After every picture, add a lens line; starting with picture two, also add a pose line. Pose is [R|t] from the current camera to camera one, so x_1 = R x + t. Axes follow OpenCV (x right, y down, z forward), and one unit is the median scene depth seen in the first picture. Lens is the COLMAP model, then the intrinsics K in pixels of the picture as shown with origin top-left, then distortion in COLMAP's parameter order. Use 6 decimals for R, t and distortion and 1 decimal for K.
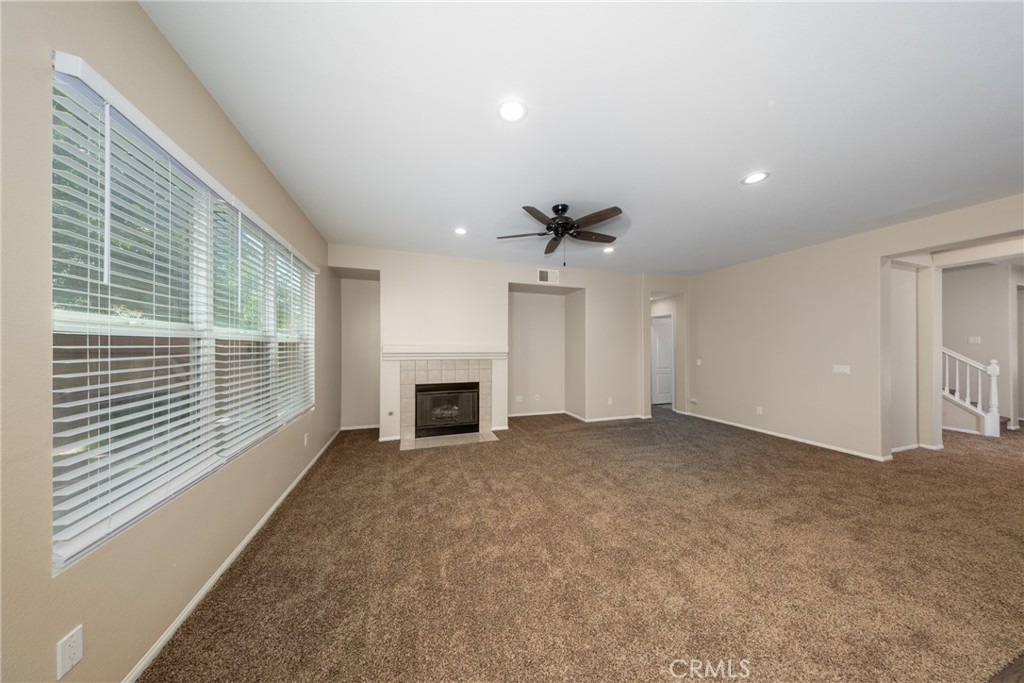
lens RADIAL K [[301.1, 0, 510.0], [0, 301.1, 344.0], [0, 0, 1]] dist [-0.000176, 0.000003]
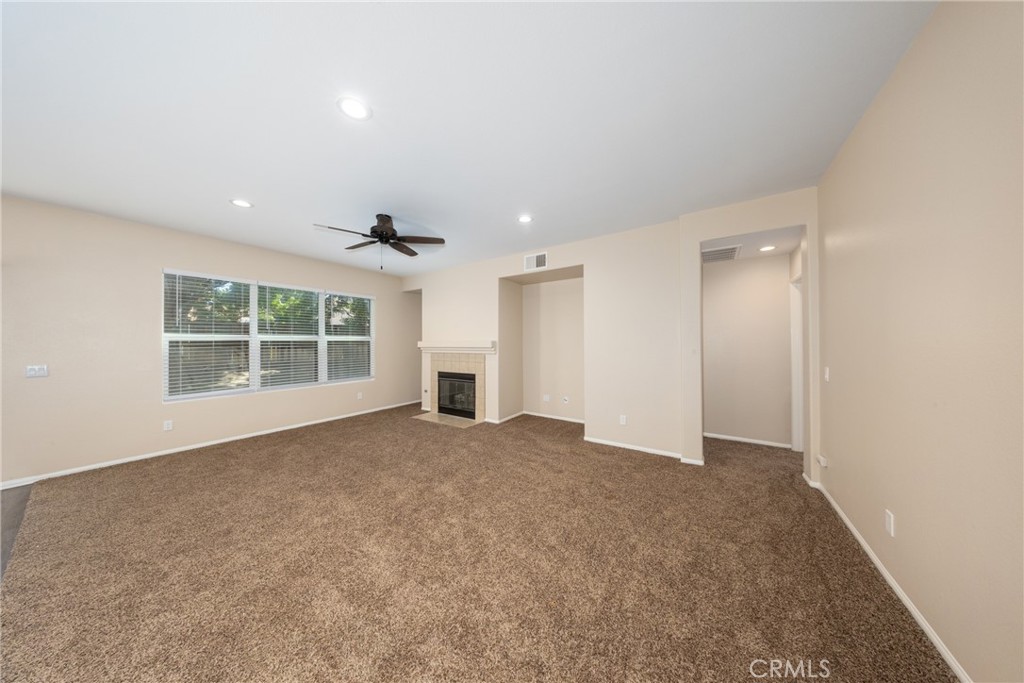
lens RADIAL K [[301.1, 0, 510.0], [0, 301.1, 344.0], [0, 0, 1]] dist [-0.000176, 0.000003]
pose [[0.593384, -0.003362, -0.804913, 0.874457], [0.015958, 0.999844, 0.007588, 0.009662], [0.804761, -0.017347, 0.593345, 0.460511]]
